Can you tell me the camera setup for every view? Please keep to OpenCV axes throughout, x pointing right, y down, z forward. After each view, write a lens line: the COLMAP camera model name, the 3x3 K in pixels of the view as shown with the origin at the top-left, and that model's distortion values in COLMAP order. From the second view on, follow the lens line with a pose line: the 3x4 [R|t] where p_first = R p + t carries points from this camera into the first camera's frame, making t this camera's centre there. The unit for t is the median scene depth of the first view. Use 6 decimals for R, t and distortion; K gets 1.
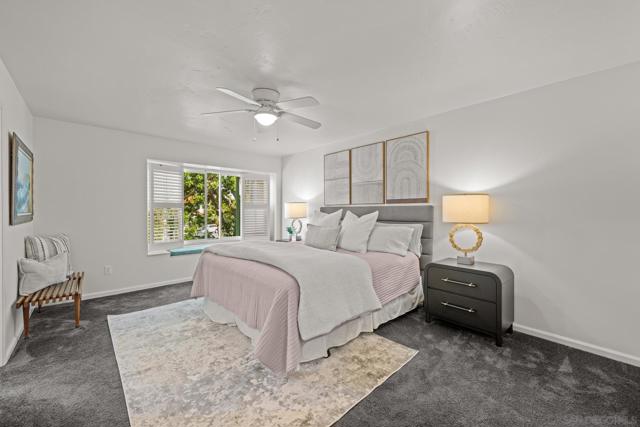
lens RADIAL K [[257.6, 0, 317.2], [0, 257.6, 211.9], [0, 0, 1]] dist [0.009974, 0.000420]
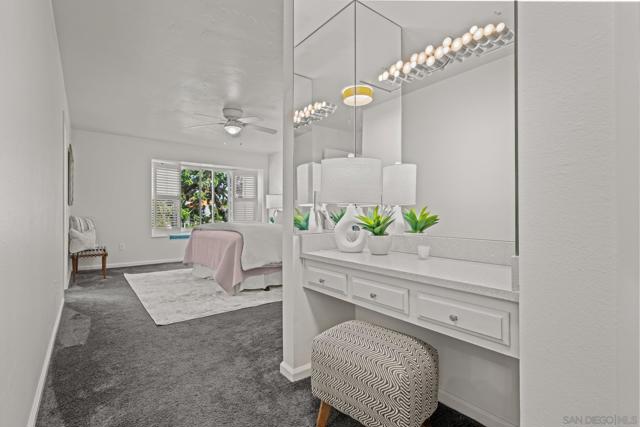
lens RADIAL K [[303.6, 0, 322.2], [0, 303.6, 213.0], [0, 0, 1]] dist [-0.000012, -0.000152]
pose [[0.997612, -0.002556, -0.069021, 0.269655], [0.001758, 0.999931, -0.011621, 0.076798], [0.069046, 0.011472, 0.997548, -0.409912]]
